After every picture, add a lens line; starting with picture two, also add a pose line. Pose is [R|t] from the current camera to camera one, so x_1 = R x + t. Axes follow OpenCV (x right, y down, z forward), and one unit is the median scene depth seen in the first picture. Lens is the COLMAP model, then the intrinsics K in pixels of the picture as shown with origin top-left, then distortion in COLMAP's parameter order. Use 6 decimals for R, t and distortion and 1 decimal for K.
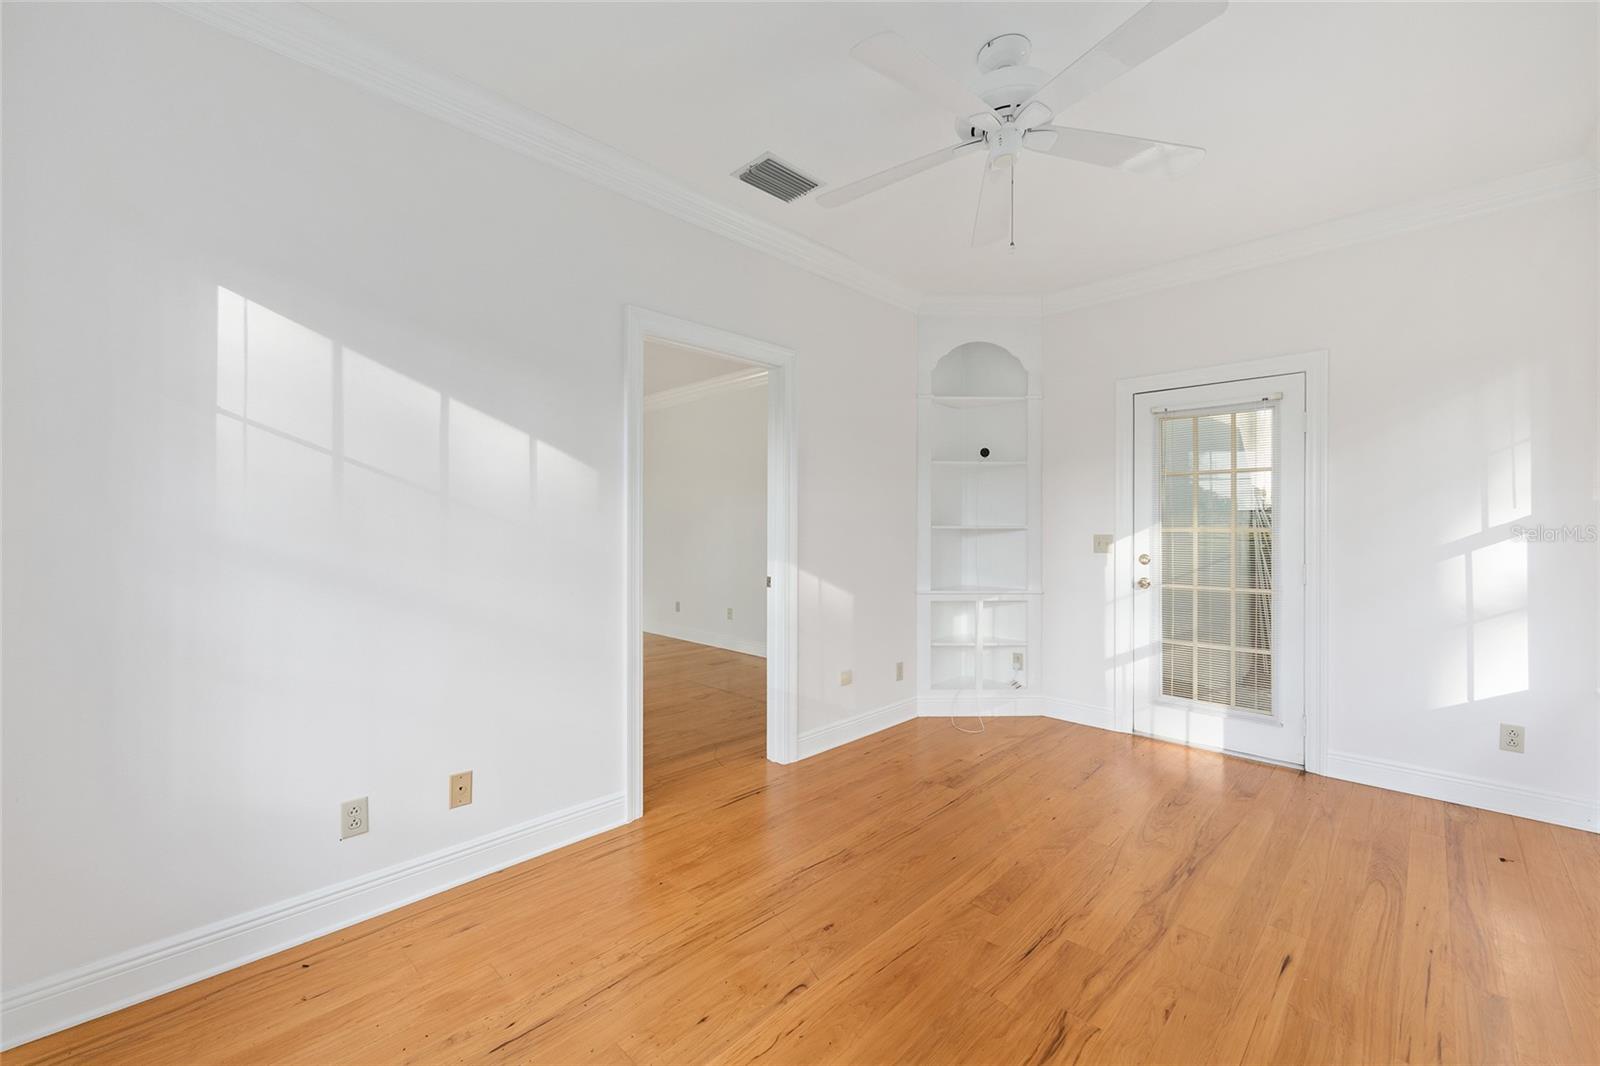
lens RADIAL K [[641.9, 0, 805.0], [0, 641.9, 525.4], [0, 0, 1]] dist [-0.002455, 0.000067]
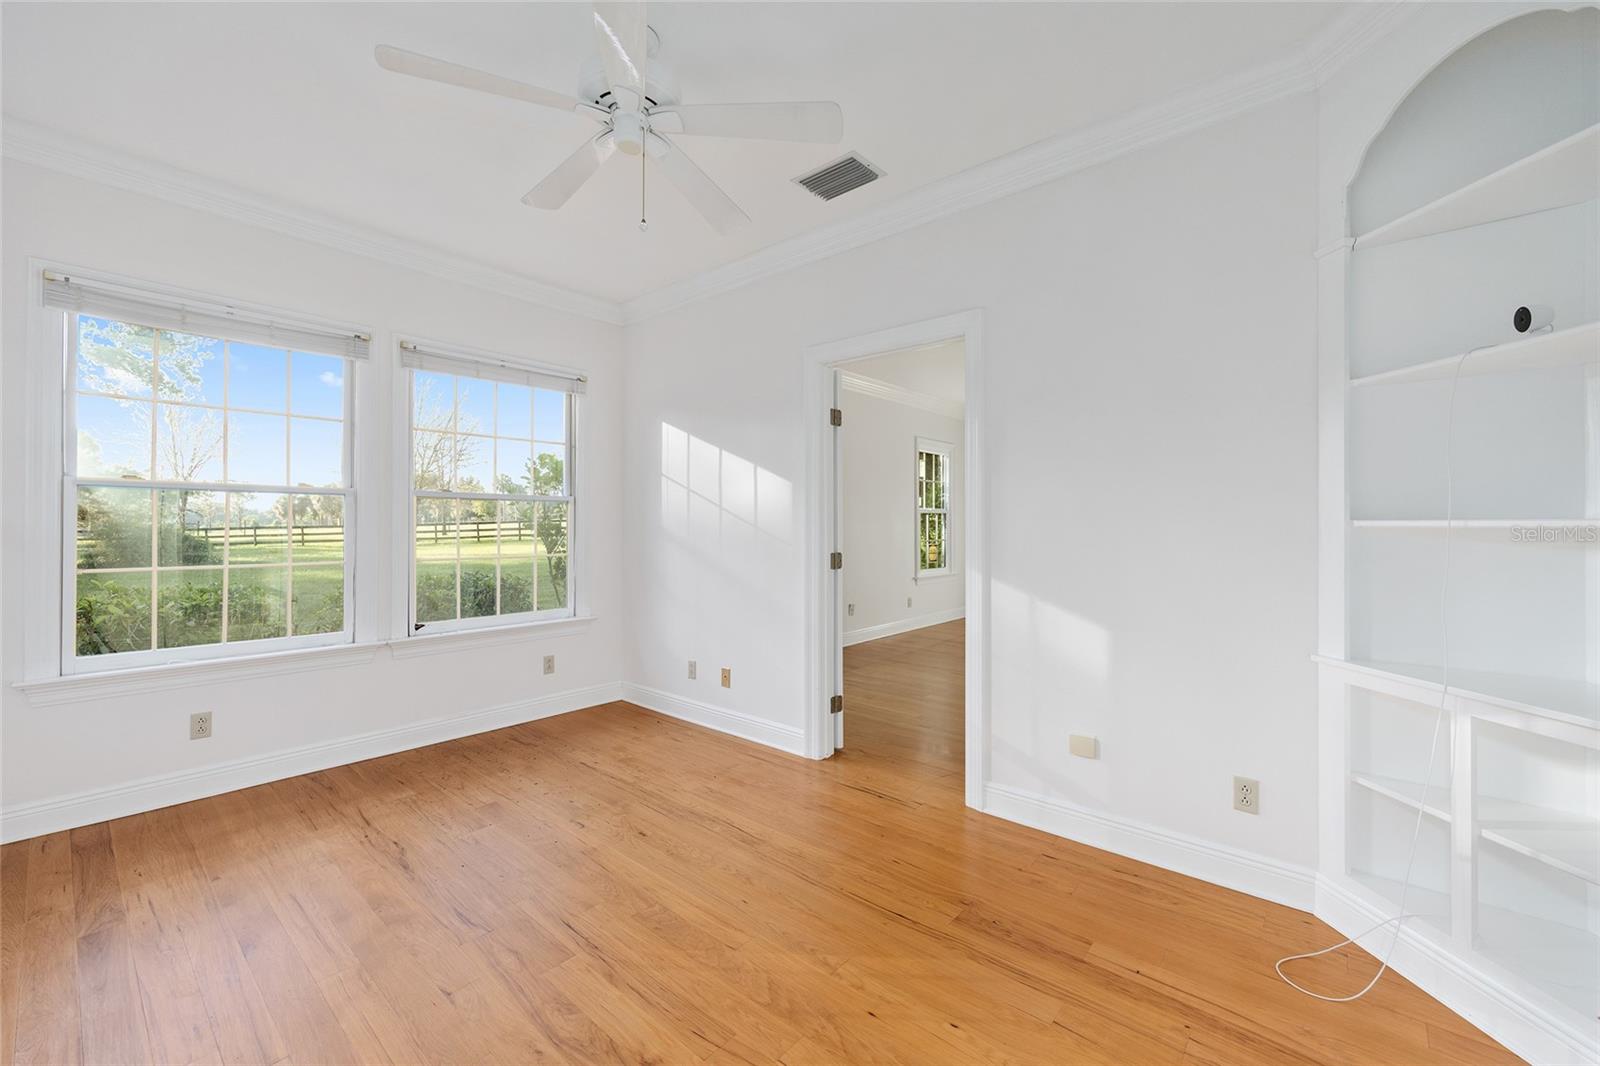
lens RADIAL K [[641.9, 0, 804.1], [0, 641.9, 528.8], [0, 0, 1]] dist [-0.002455, 0.000067]
pose [[0.067033, 0.004186, -0.997742, 1.010798], [0.000426, 0.999991, 0.004224, 0.007229], [0.997751, -0.000709, 0.067030, 0.934222]]
